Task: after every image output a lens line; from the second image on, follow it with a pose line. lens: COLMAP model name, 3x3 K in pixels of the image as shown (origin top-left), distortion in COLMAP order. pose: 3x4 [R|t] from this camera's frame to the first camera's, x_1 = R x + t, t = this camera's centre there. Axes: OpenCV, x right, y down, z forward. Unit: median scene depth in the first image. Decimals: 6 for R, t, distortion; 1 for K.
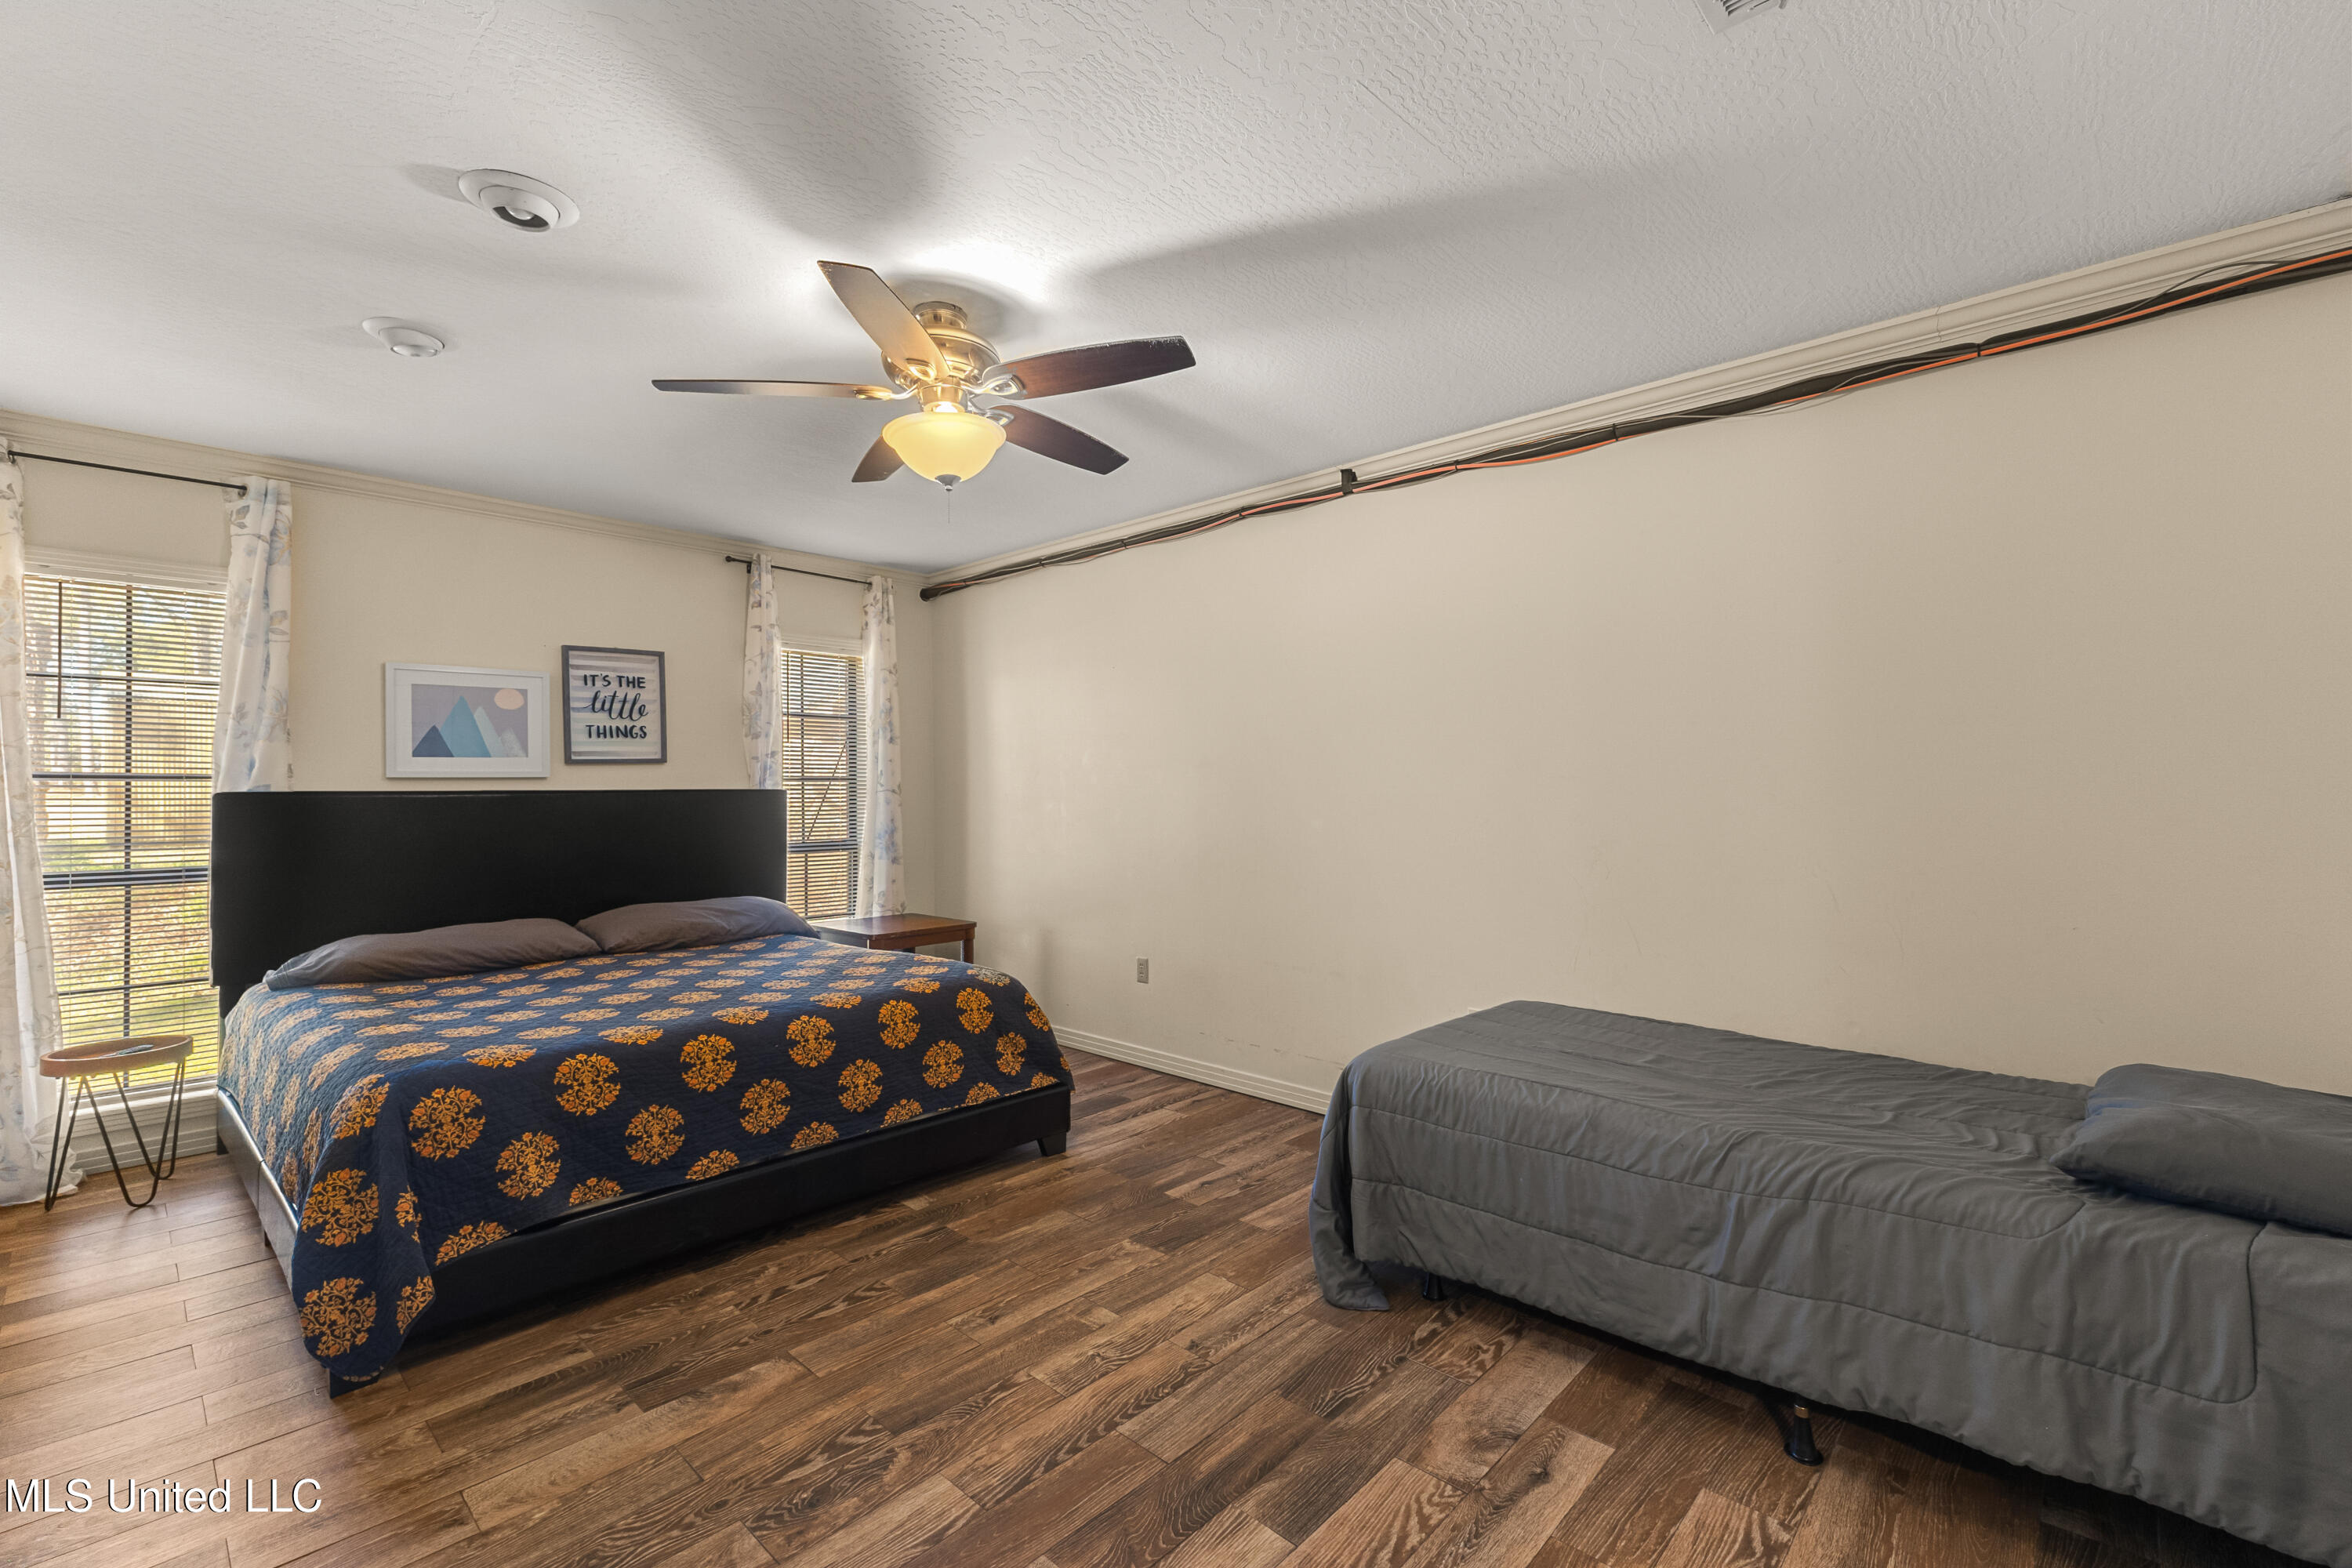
lens RADIAL K [[1020.1, 0, 1174.5], [0, 1020.1, 779.5], [0, 0, 1]] dist [0.000188, 0.000065]
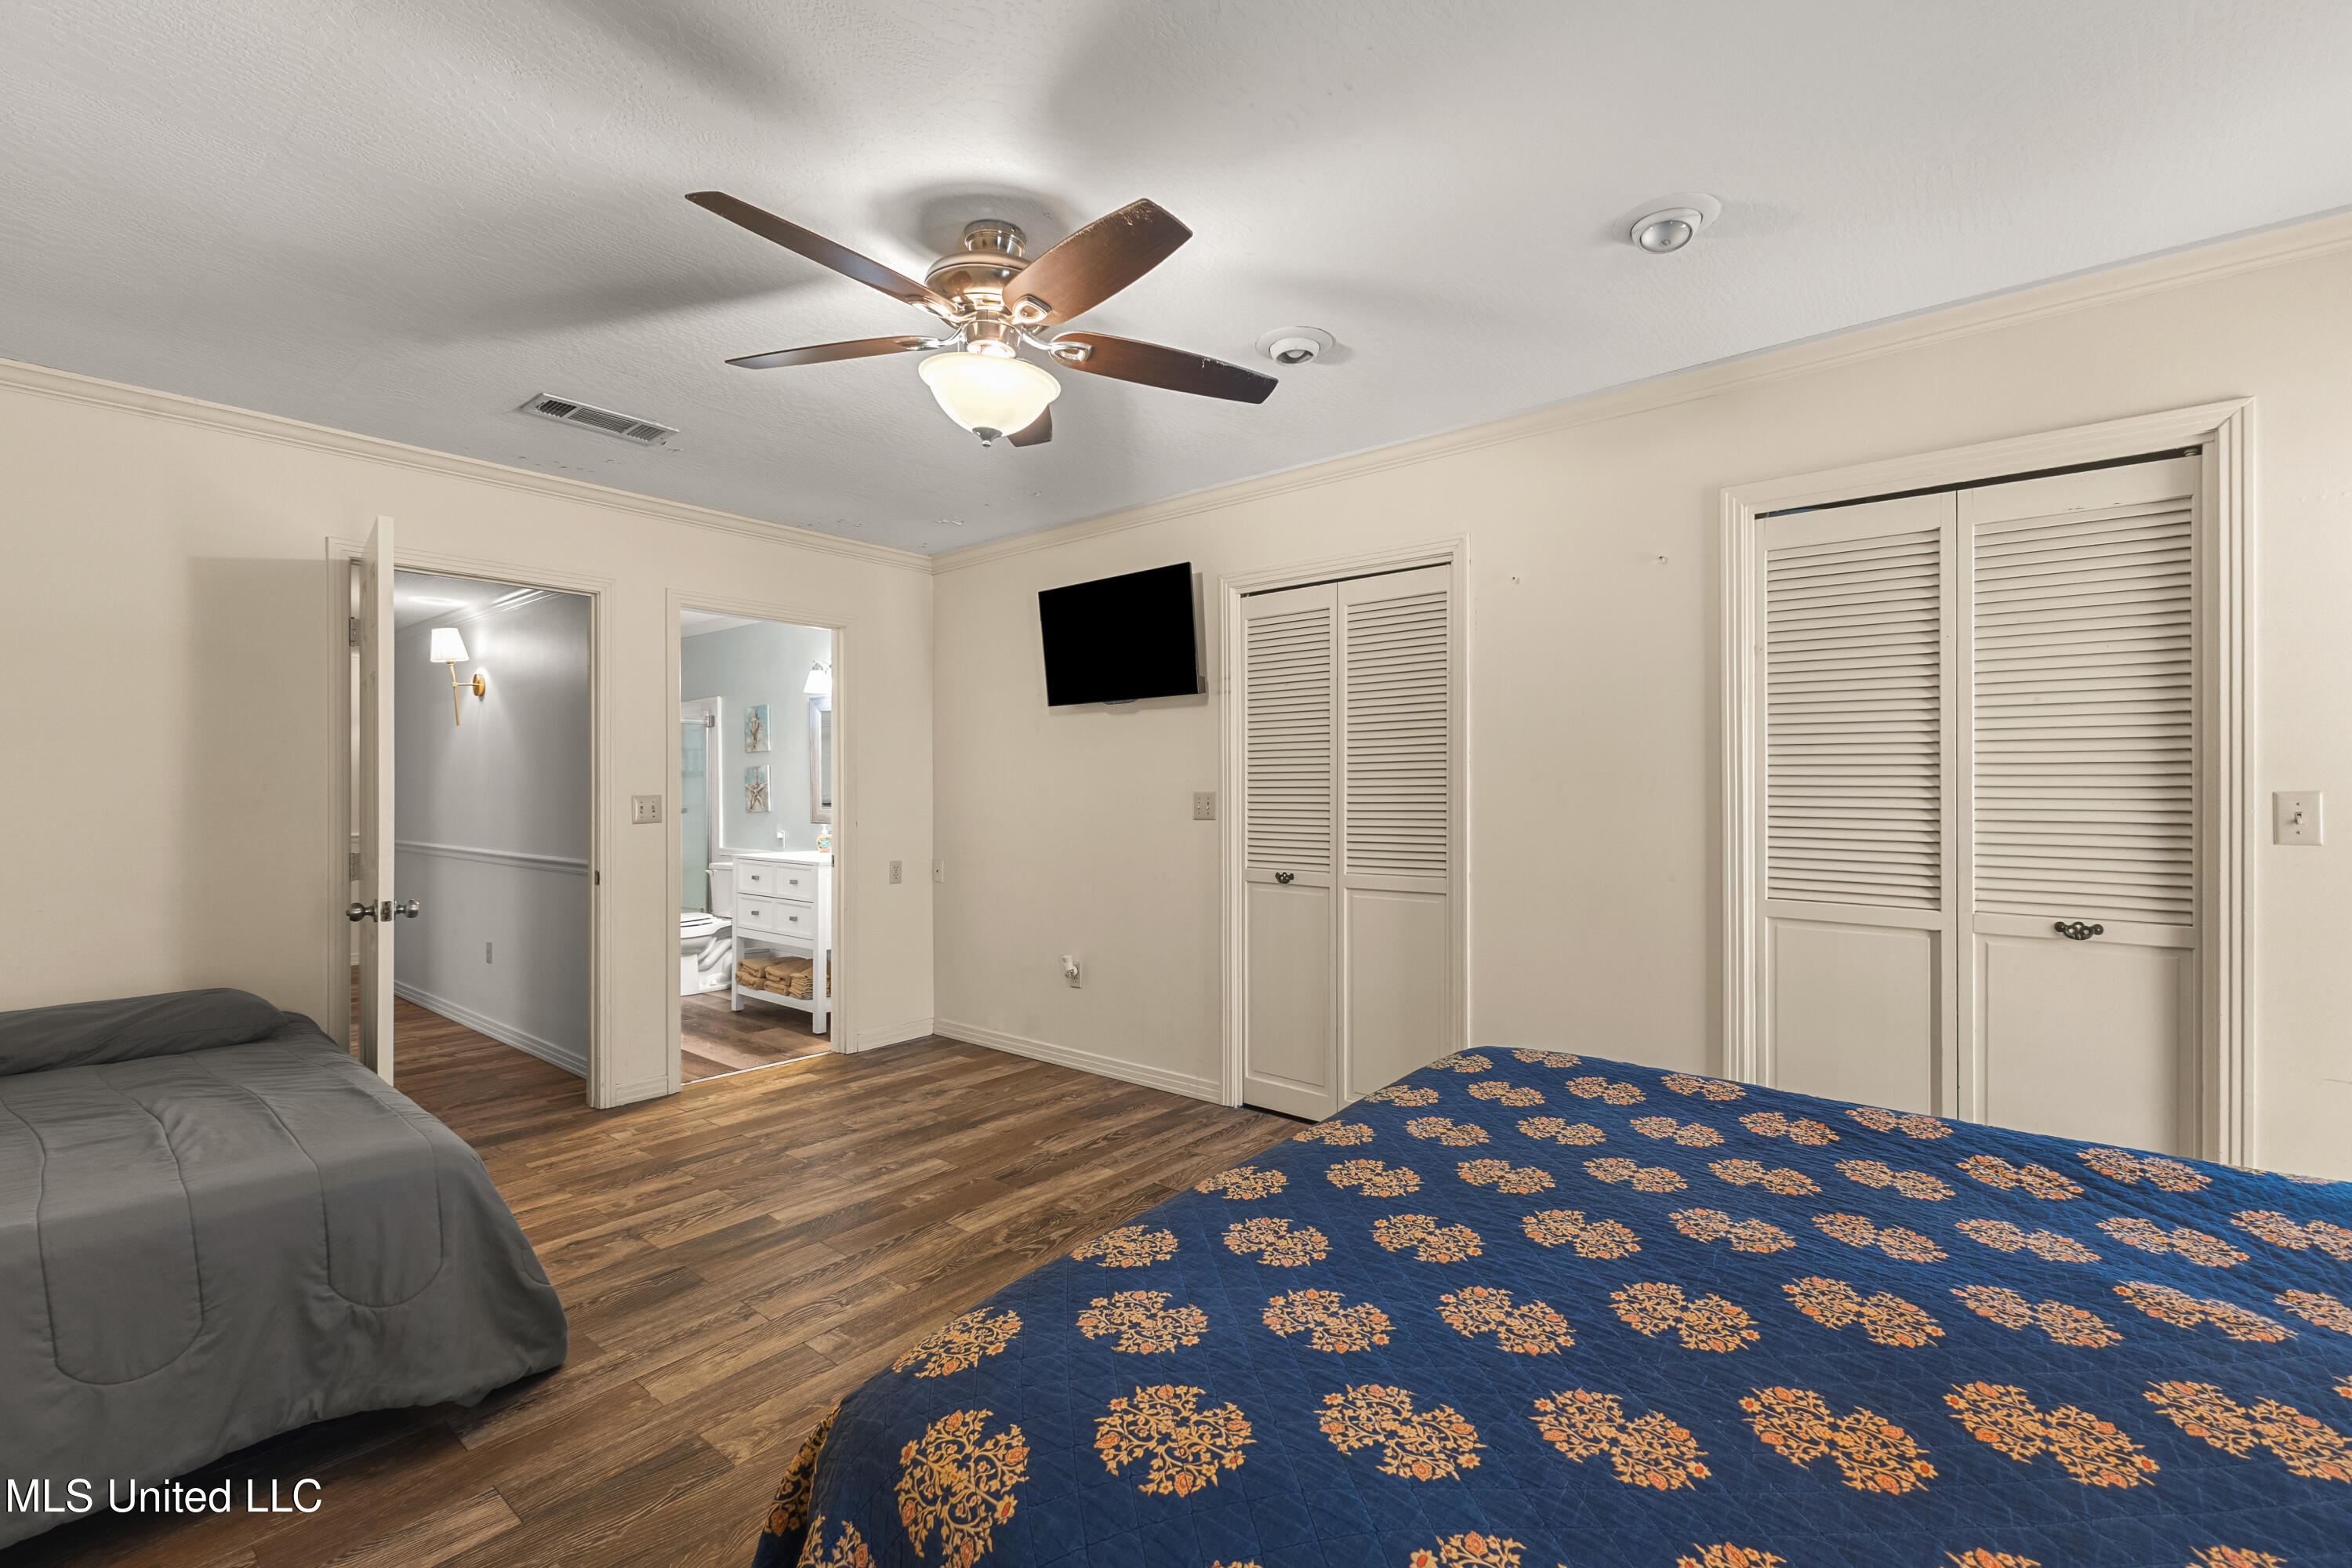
lens RADIAL K [[1040.0, 0, 1172.8], [0, 1040.0, 796.3], [0, 0, 1]] dist [-0.000720, -0.000077]
pose [[-0.998718, 0.002735, -0.050551, -0.422004], [0.003080, 0.999972, -0.006748, 0.026131], [0.050531, -0.006895, -0.998699, 2.404799]]
